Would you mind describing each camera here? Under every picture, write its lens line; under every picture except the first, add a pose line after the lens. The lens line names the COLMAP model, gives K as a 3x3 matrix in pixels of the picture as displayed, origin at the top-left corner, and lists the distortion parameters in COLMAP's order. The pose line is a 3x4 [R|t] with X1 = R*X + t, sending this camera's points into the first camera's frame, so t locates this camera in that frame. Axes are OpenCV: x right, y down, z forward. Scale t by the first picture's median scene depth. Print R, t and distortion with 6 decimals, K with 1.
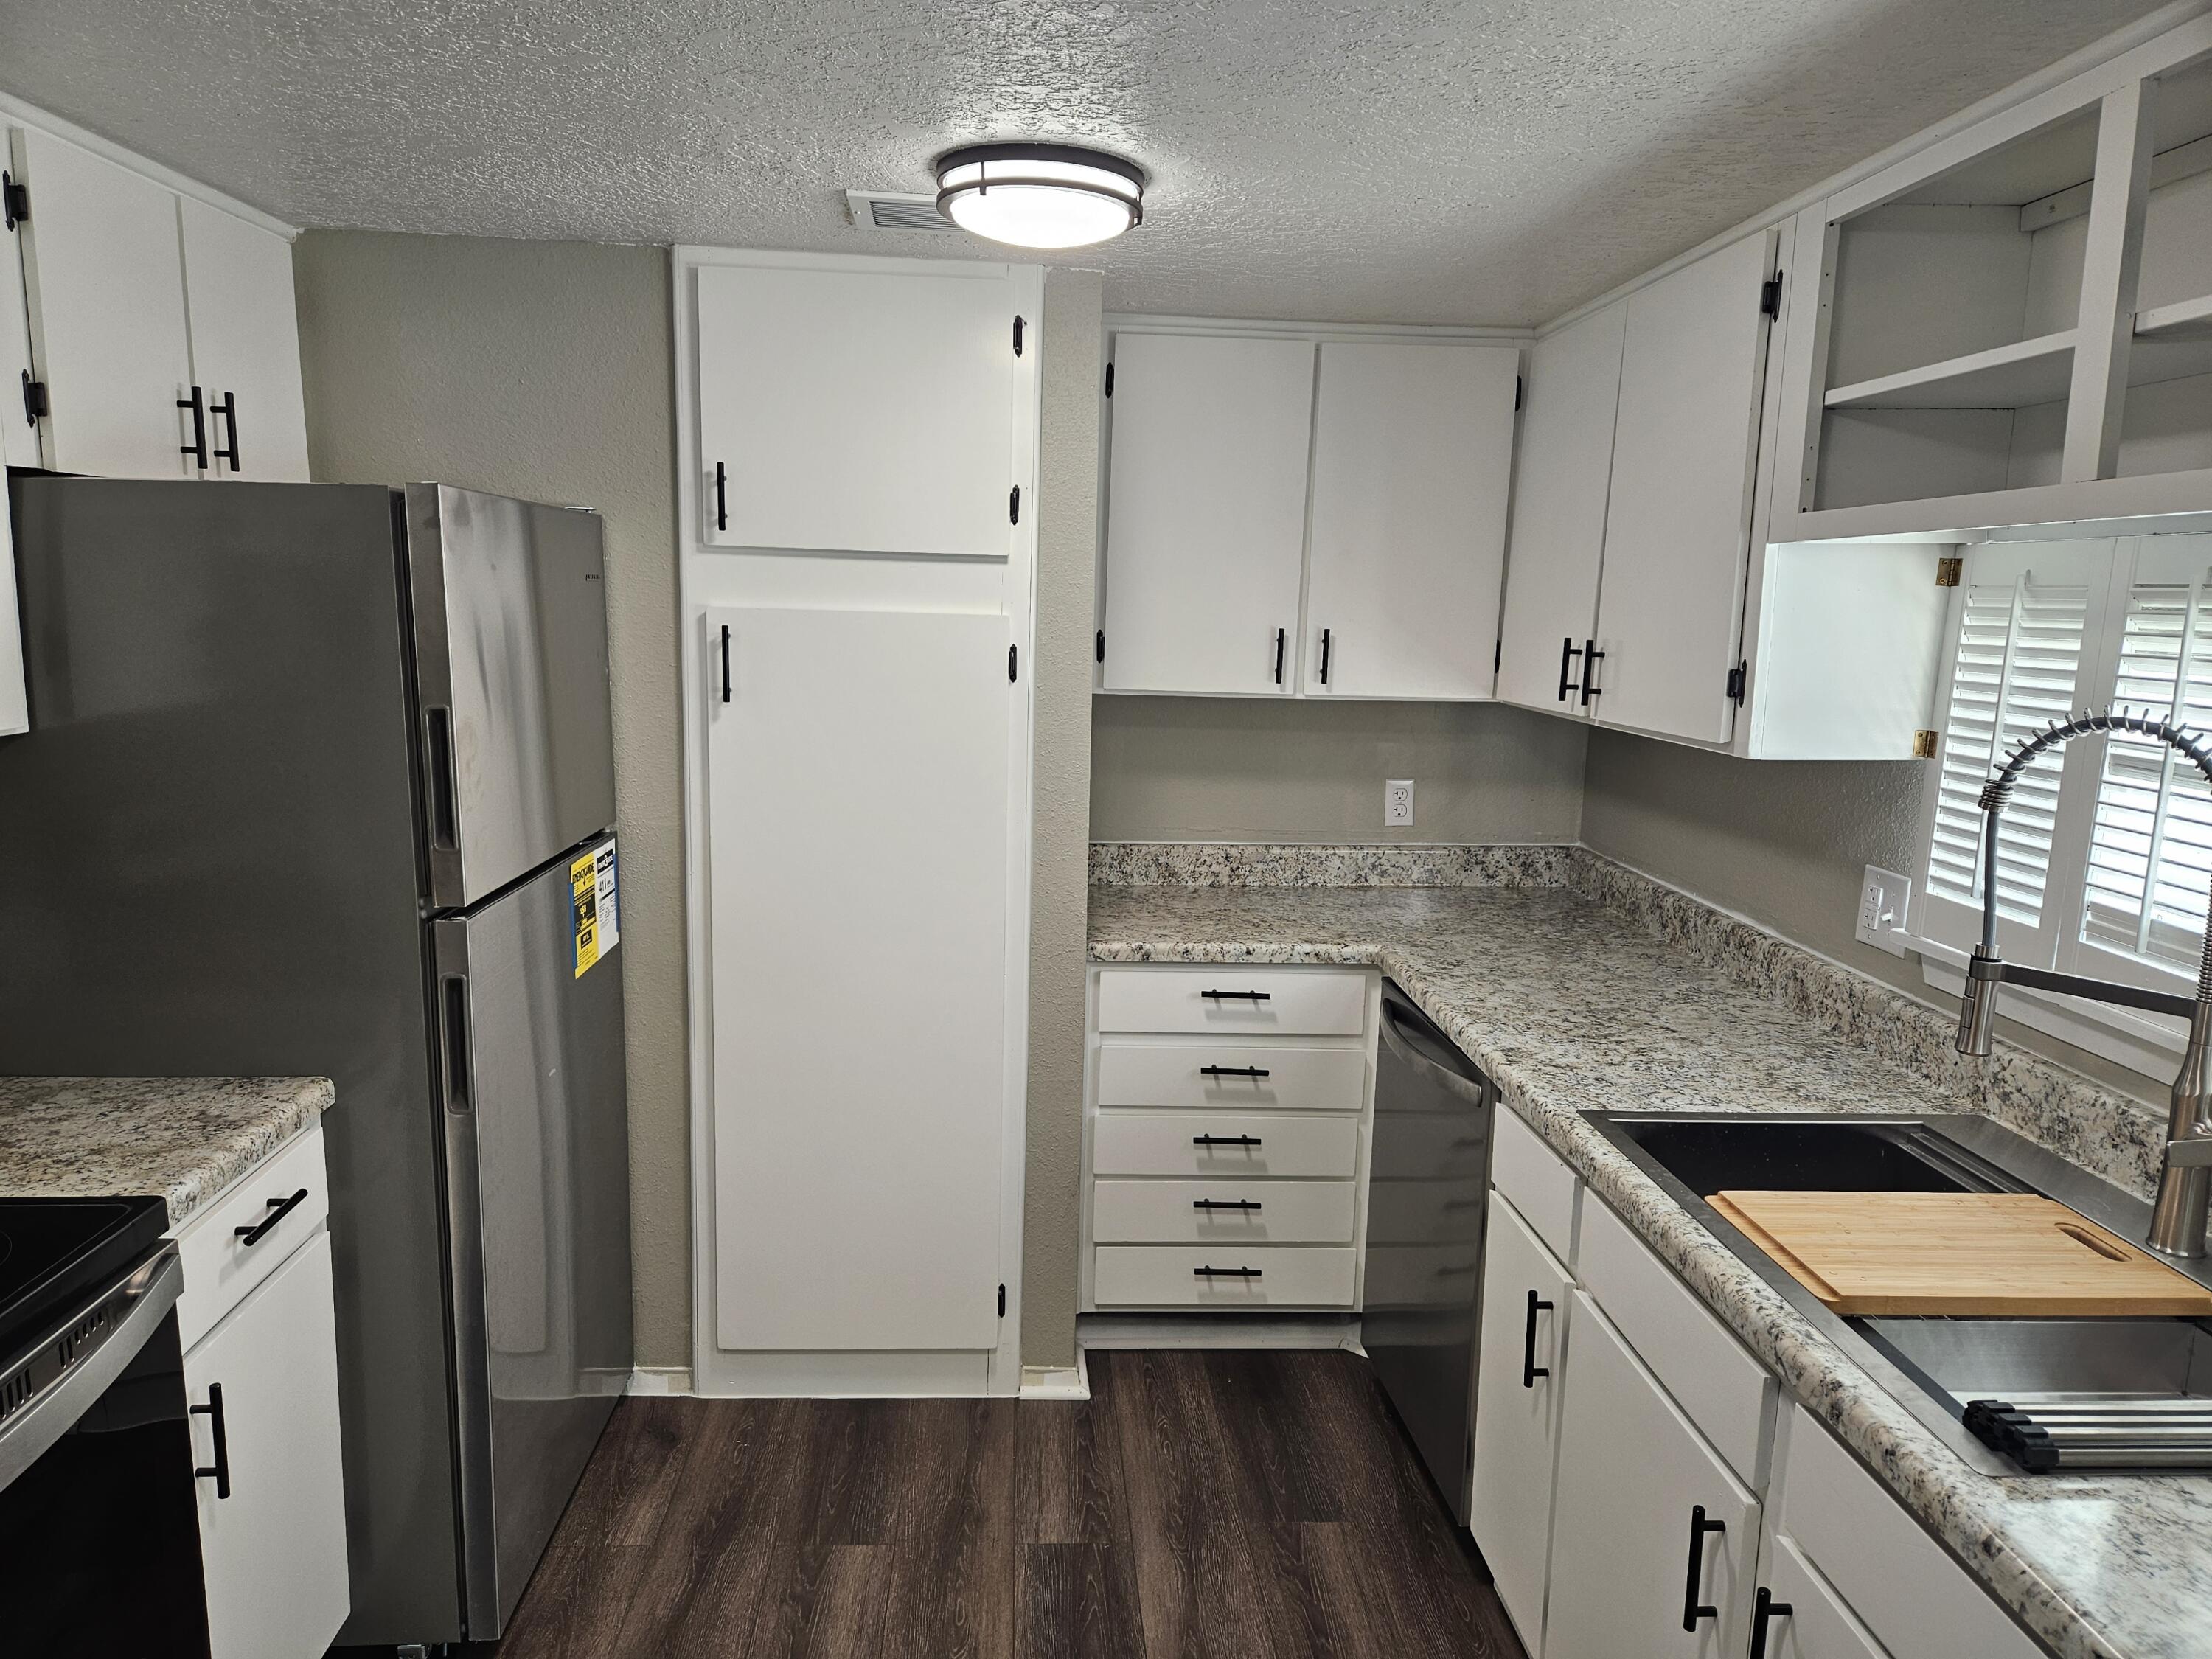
lens RADIAL K [[1484.4, 0, 1089.3], [0, 1484.4, 847.4], [0, 0, 1]] dist [0.084011, -0.073126]
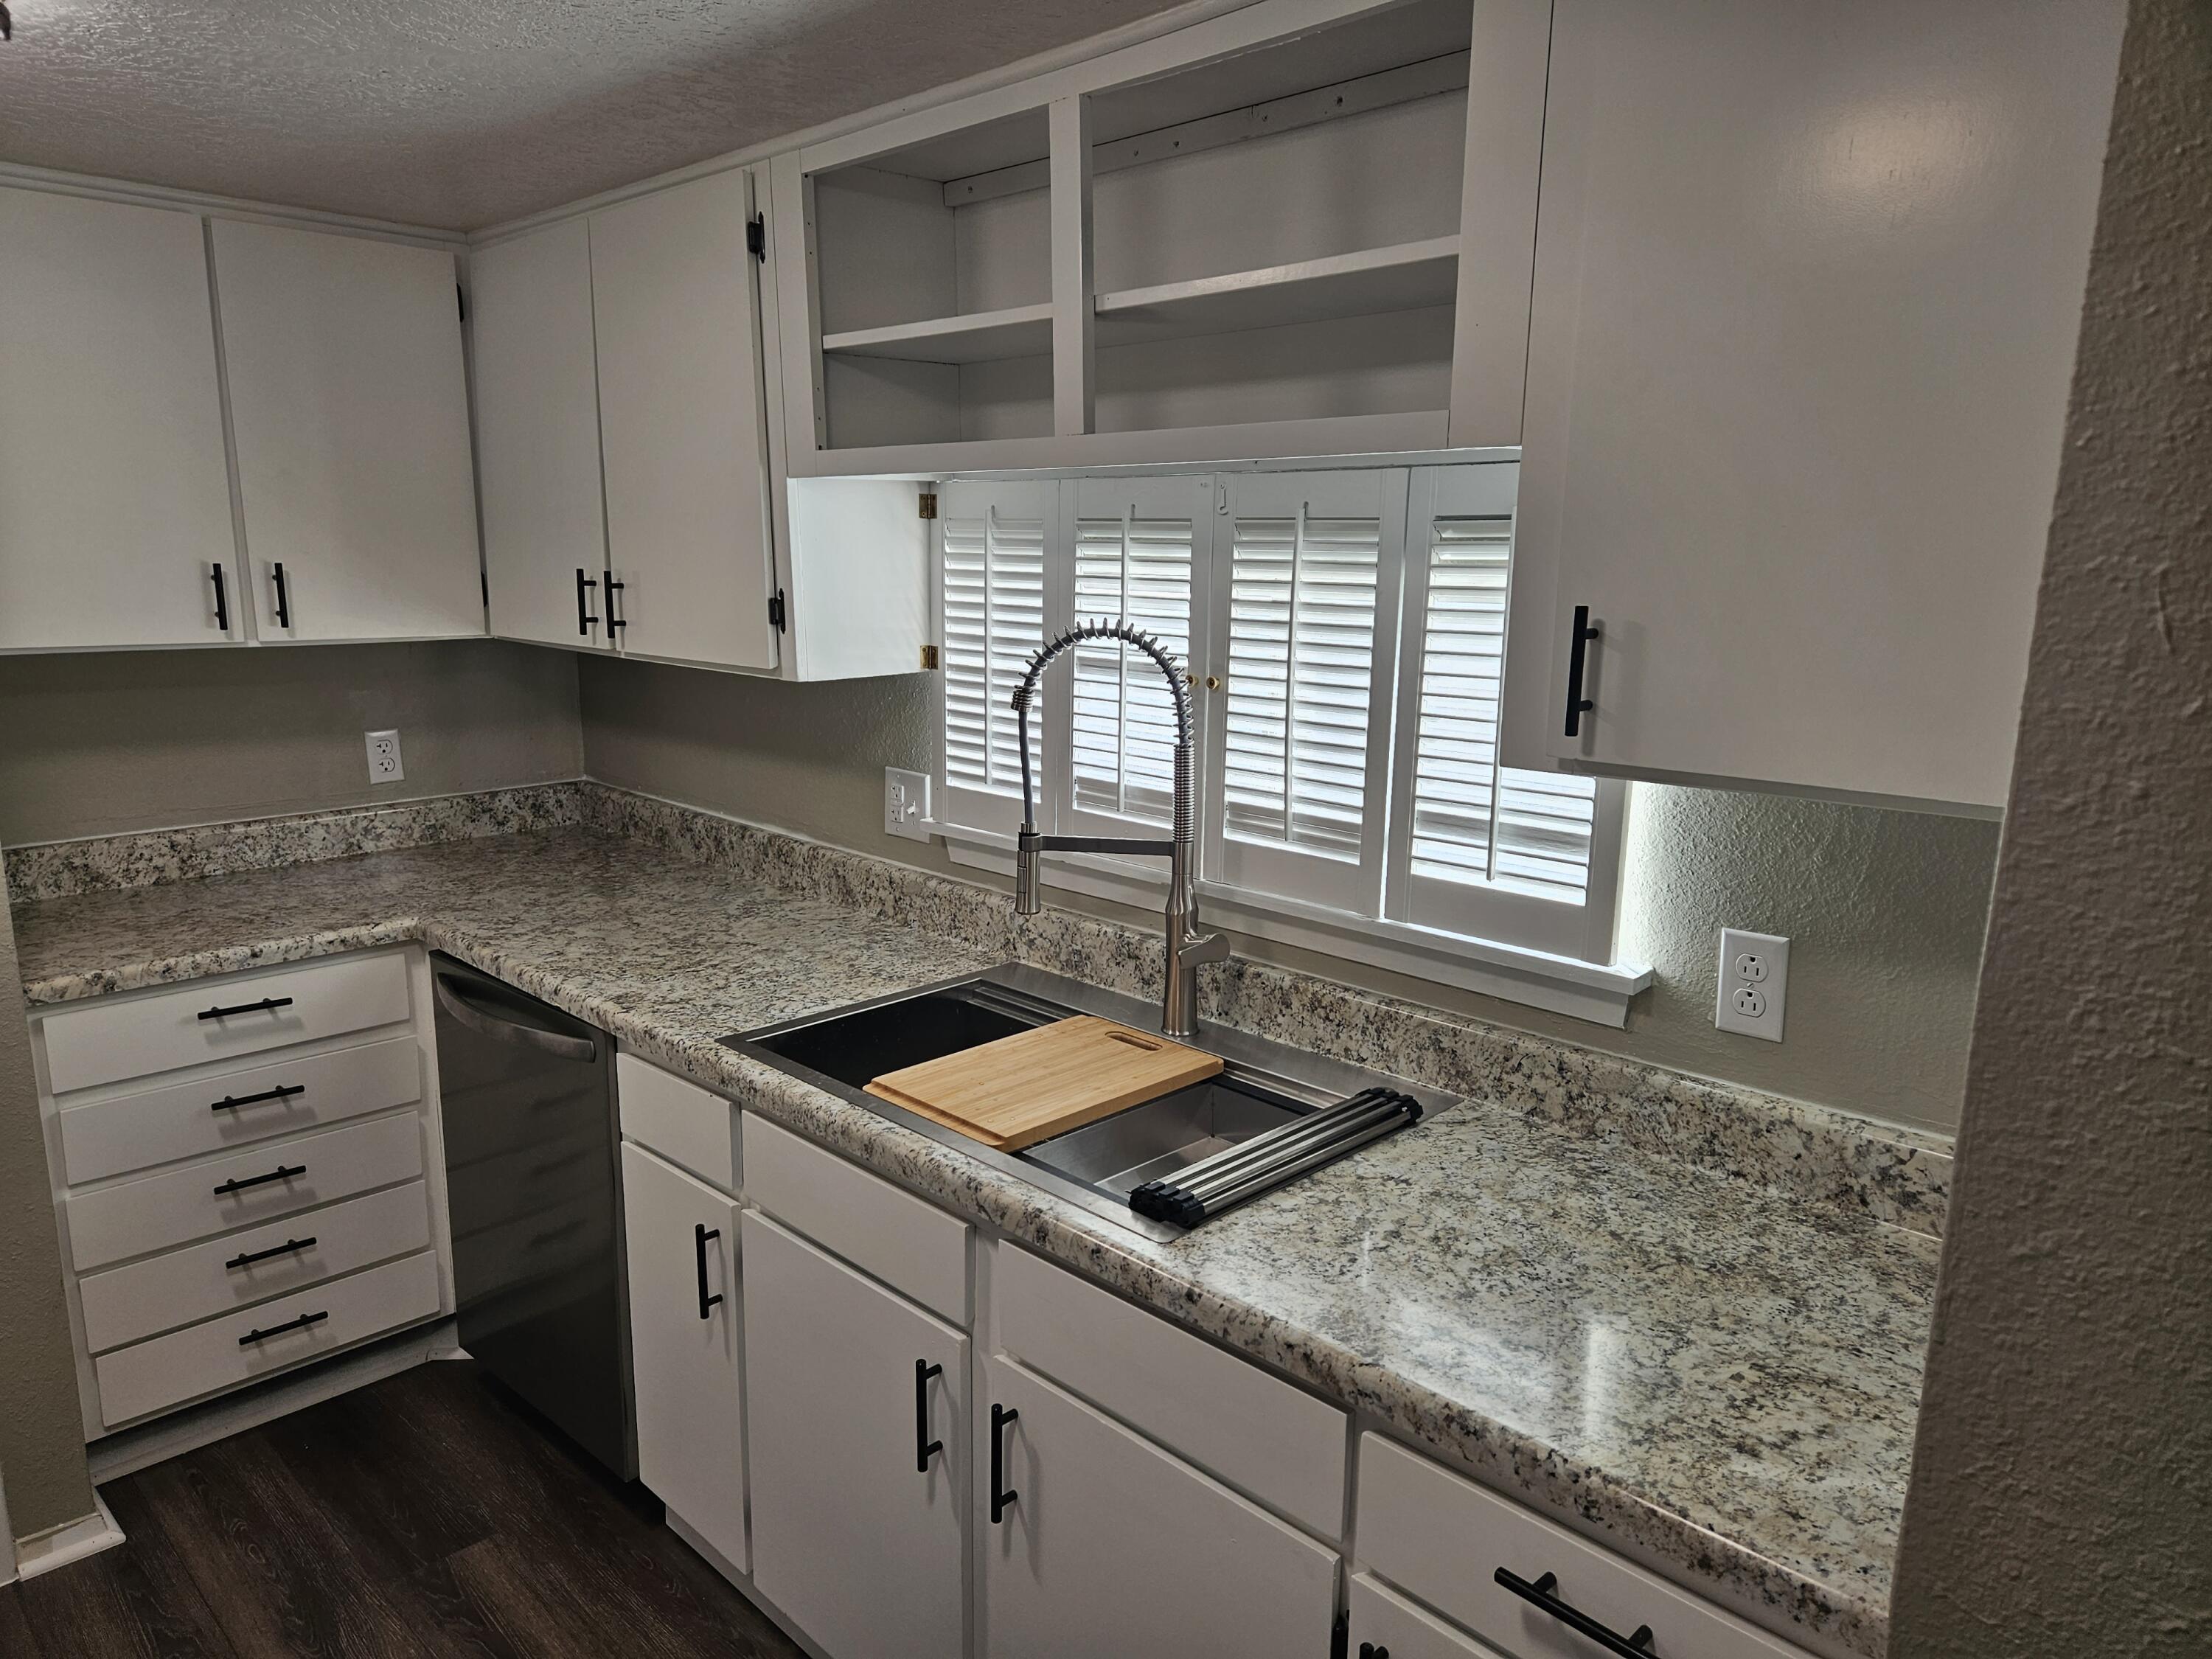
lens RADIAL K [[1475.6, 0, 1108.1], [0, 1475.6, 852.1], [0, 0, 1]] dist [0.081834, -0.072816]
pose [[0.740854, -0.156470, 0.653186, -0.076139], [0.119972, 0.987675, 0.100522, -0.013152], [-0.660864, 0.003892, 0.750495, 0.043778]]
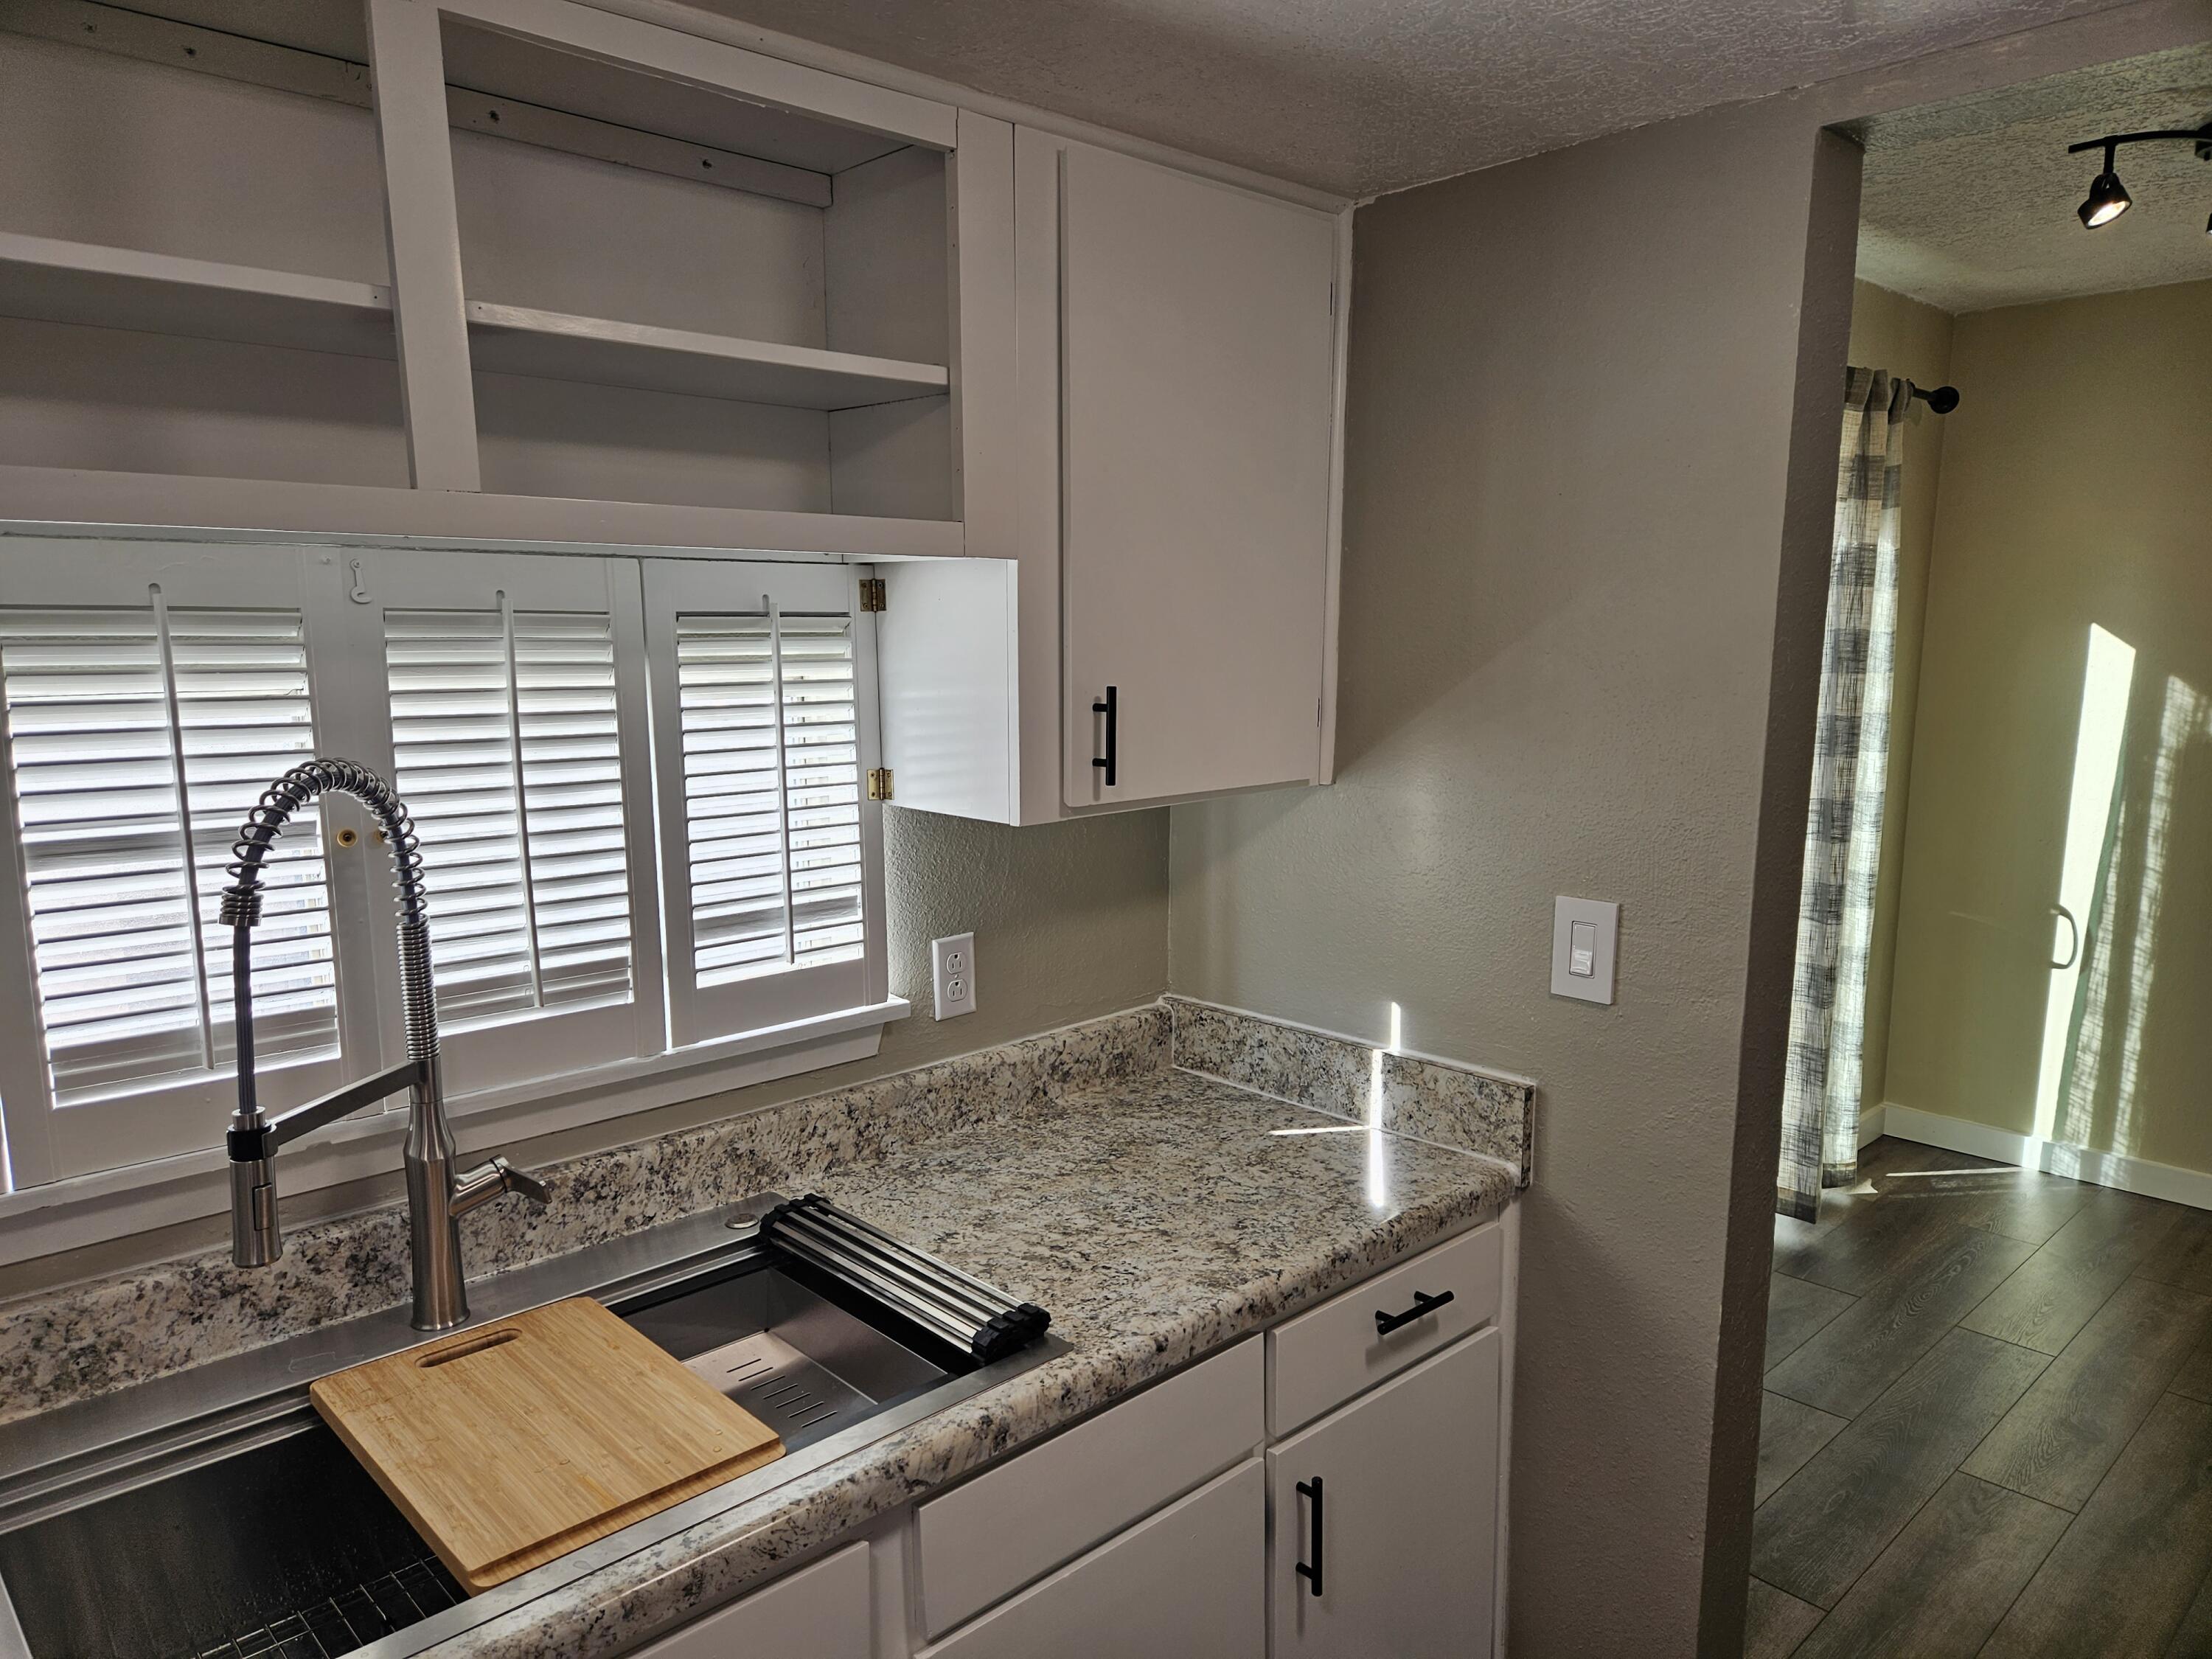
lens RADIAL K [[1475.6, 0, 1108.1], [0, 1475.6, 852.1], [0, 0, 1]] dist [0.081834, -0.072816]
pose [[-0.651143, -0.142253, 0.745504, -0.107523], [0.109302, 0.954461, 0.277592, -0.119140], [-0.751043, 0.262237, -0.605942, 0.630567]]
